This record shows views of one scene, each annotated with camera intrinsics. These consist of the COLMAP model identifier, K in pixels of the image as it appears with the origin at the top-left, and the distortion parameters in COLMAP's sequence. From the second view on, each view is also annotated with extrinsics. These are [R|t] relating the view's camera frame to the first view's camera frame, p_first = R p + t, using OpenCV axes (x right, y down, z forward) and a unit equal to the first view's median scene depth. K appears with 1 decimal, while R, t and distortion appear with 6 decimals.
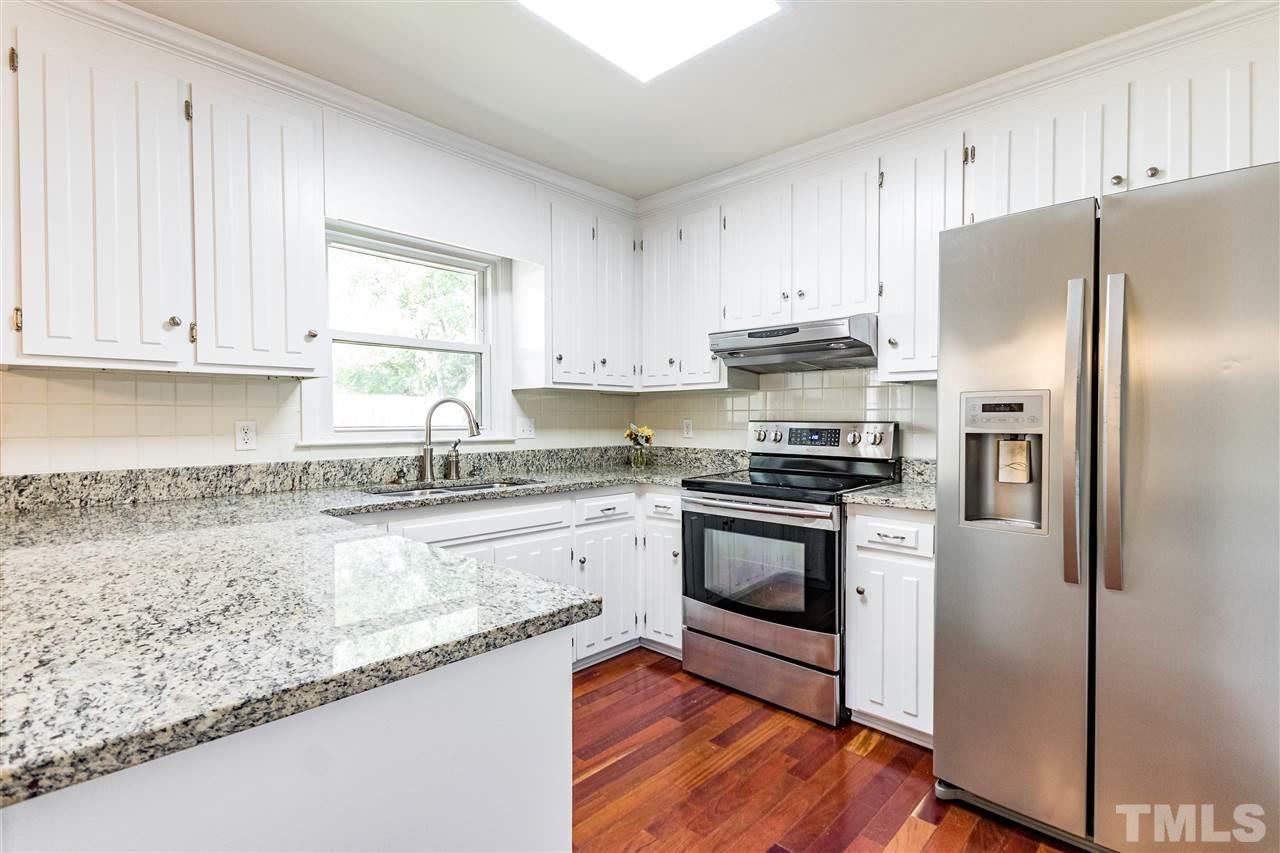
lens RADIAL K [[596.4, 0, 638.4], [0, 596.4, 426.3], [0, 0, 1]] dist [0.009007, -0.003792]
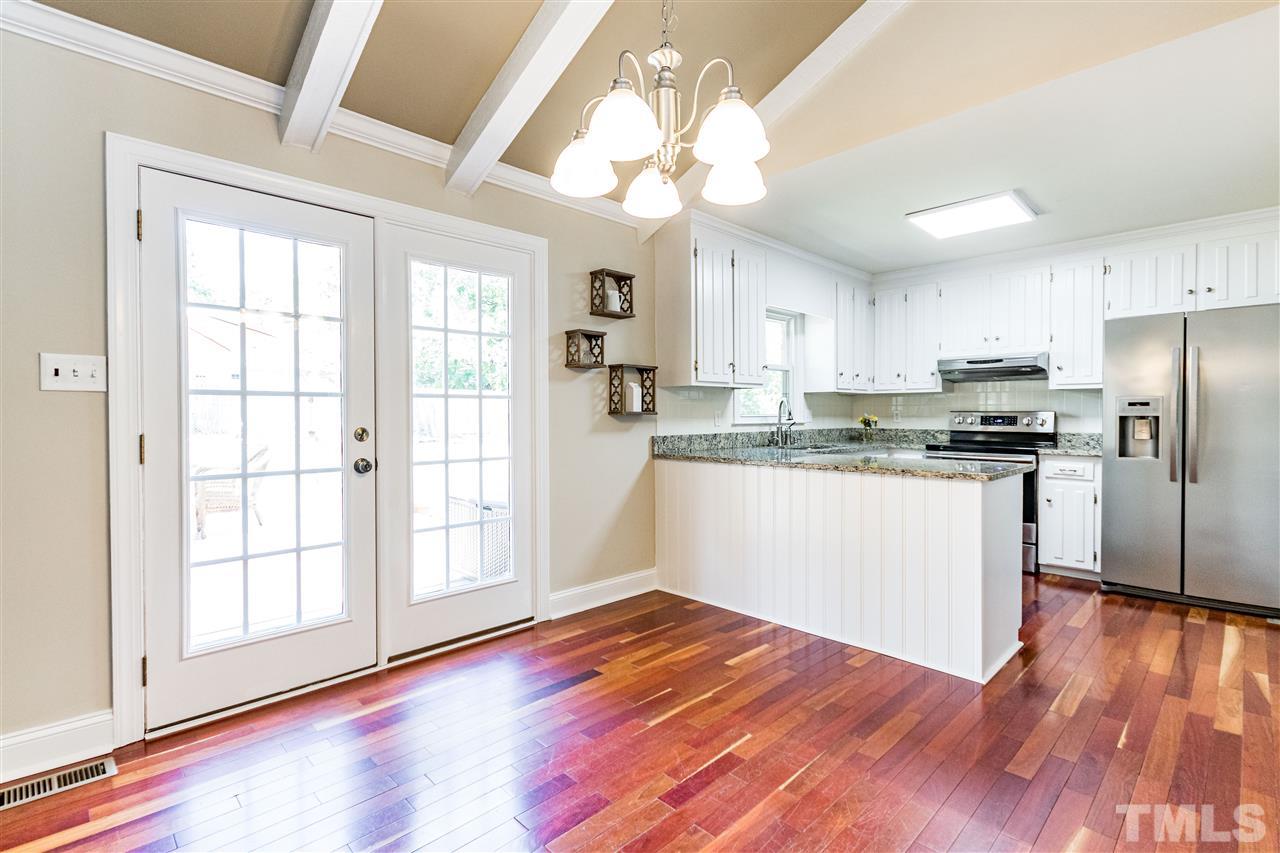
lens RADIAL K [[596.4, 0, 639.7], [0, 596.4, 419.9], [0, 0, 1]] dist [0.009007, -0.003792]
pose [[0.999429, 0.000411, -0.033773, -0.758599], [-0.000408, 1.000000, 0.000076, 0.017915], [0.033773, -0.000062, 0.999430, -0.830988]]
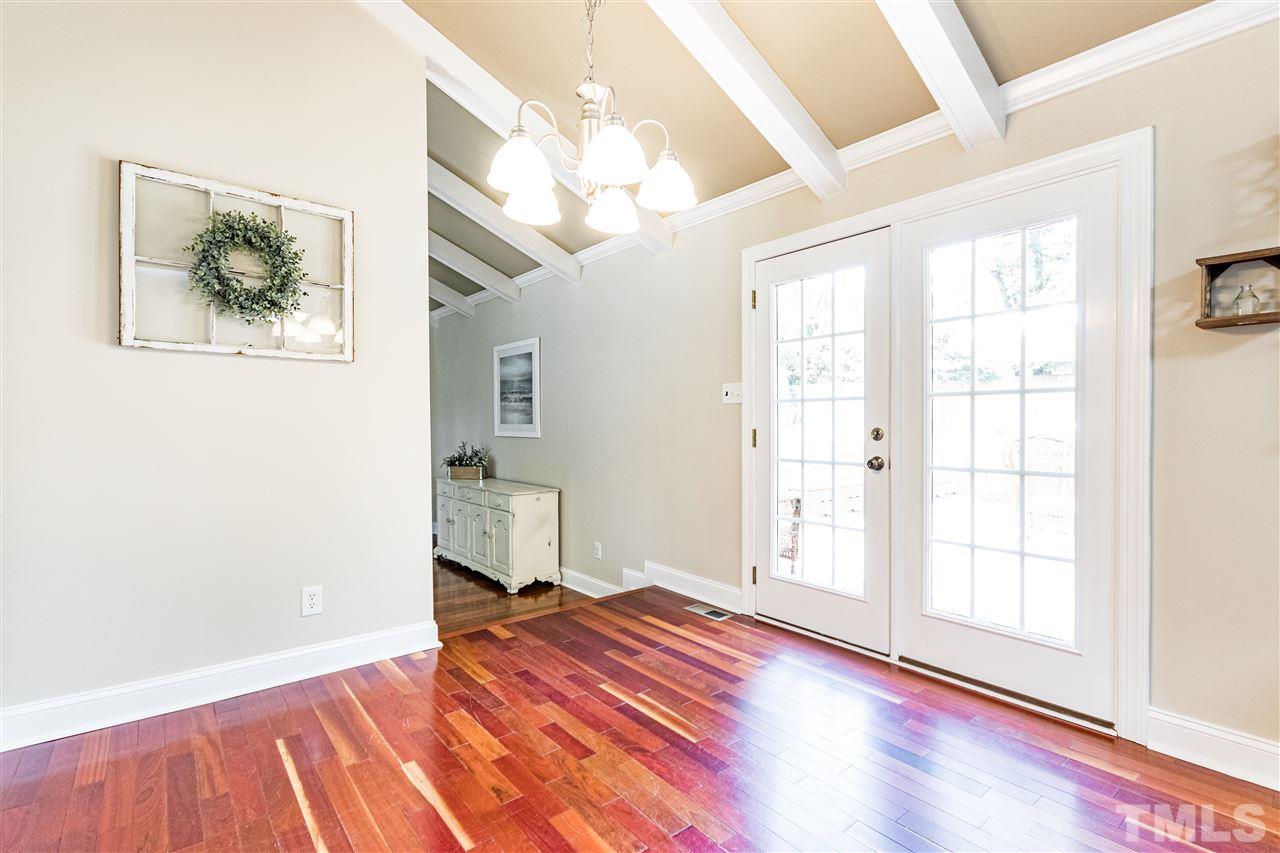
lens RADIAL K [[596.4, 0, 635.5], [0, 596.4, 430.3], [0, 0, 1]] dist [0.009007, -0.003792]
pose [[-0.134688, 0.019257, -0.990701, -0.114629], [-0.005260, 0.999783, 0.020148, 0.016316], [0.990874, 0.007925, -0.134558, -0.108526]]
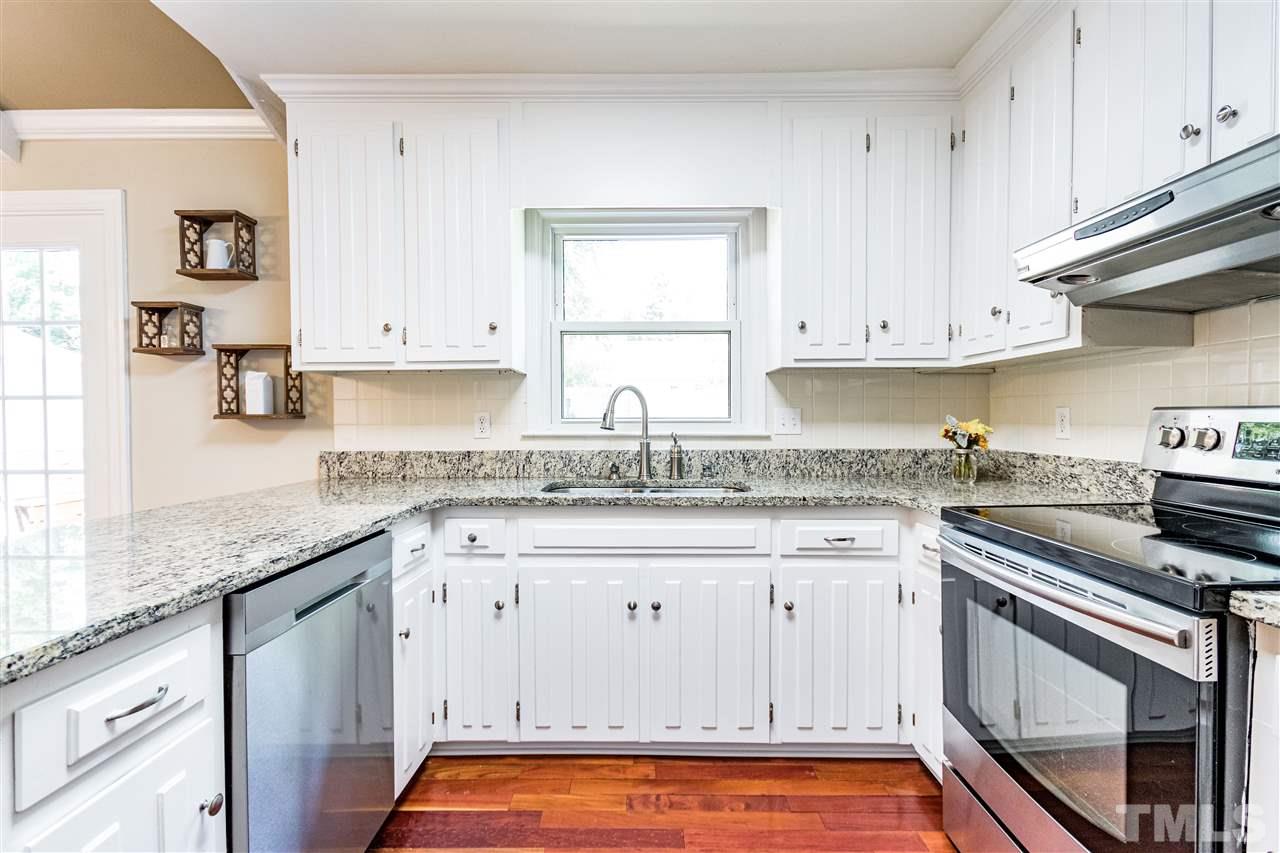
lens RADIAL K [[596.4, 0, 639.1], [0, 596.4, 429.3], [0, 0, 1]] dist [0.009007, -0.003792]
pose [[0.681241, 0.012963, -0.731944, 0.323379], [-0.006162, 0.999909, 0.011974, 0.007038], [0.732033, -0.003646, 0.681259, 0.409951]]
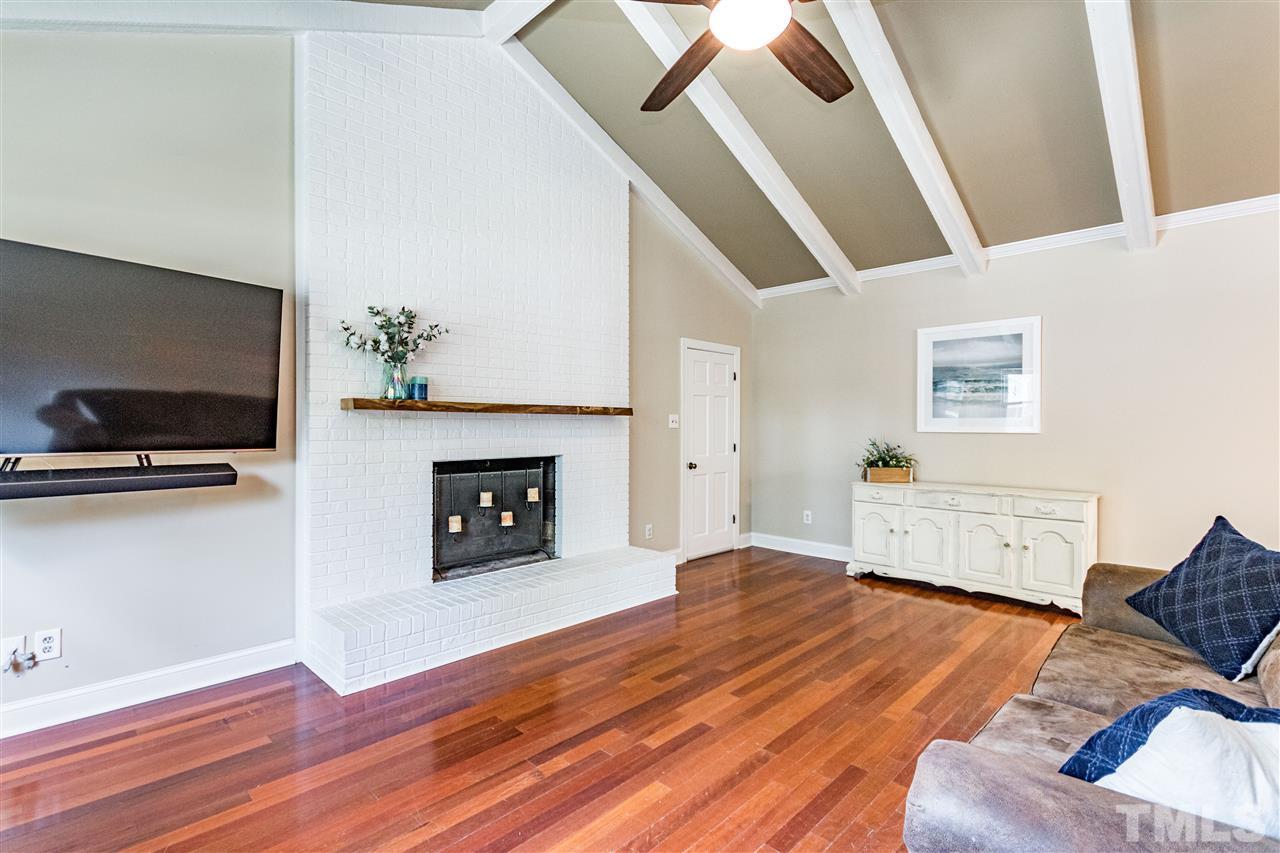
lens RADIAL K [[596.4, 0, 638.1], [0, 596.4, 424.5], [0, 0, 1]] dist [0.009007, -0.003792]
pose [[-0.021485, 0.004040, -0.999761, -0.328532], [-0.011407, 0.999926, 0.004286, 0.065578], [0.999704, 0.011496, -0.021438, -1.883532]]
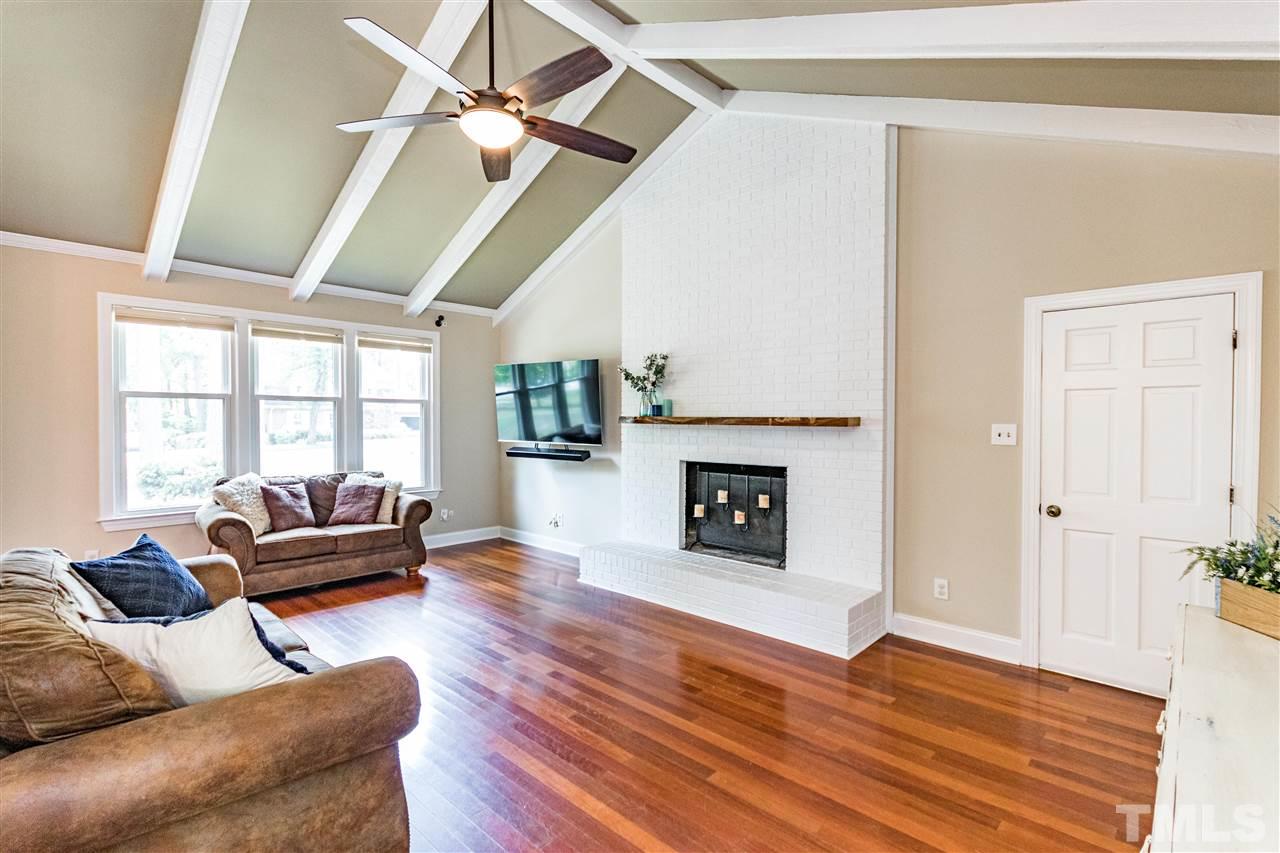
lens RADIAL K [[596.4, 0, 639.5], [0, 596.4, 425.2], [0, 0, 1]] dist [0.009007, -0.003792]
pose [[-0.999990, 0.001665, 0.004157, -1.659649], [0.001751, 0.999782, 0.020801, 0.009472], [-0.004121, 0.020808, -0.999775, -0.418728]]
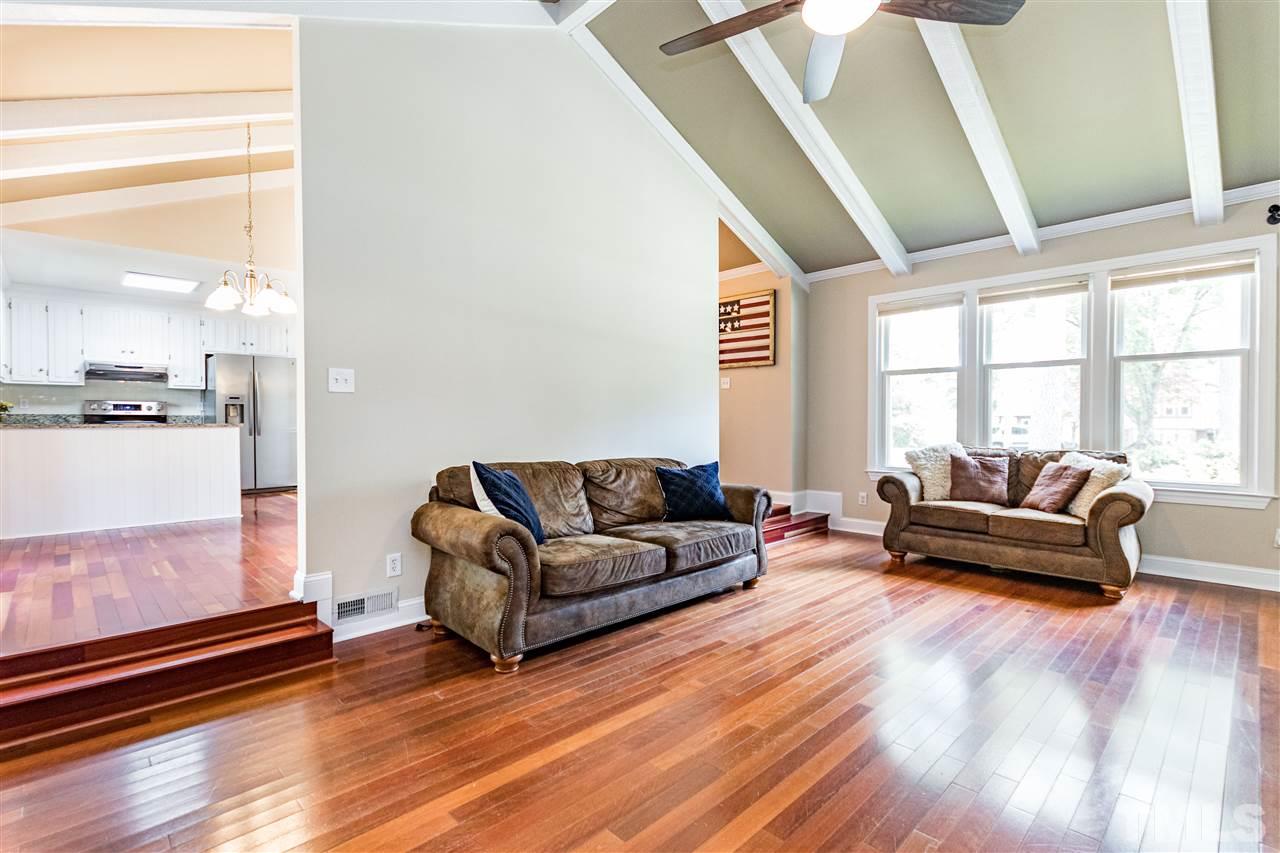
lens RADIAL K [[596.4, 0, 637.1], [0, 596.4, 431.6], [0, 0, 1]] dist [0.009007, -0.003792]
pose [[0.040774, -0.015923, 0.999042, -2.412342], [0.014429, 0.999778, 0.015346, 0.126064], [-0.999064, 0.013790, 0.040994, -1.400466]]
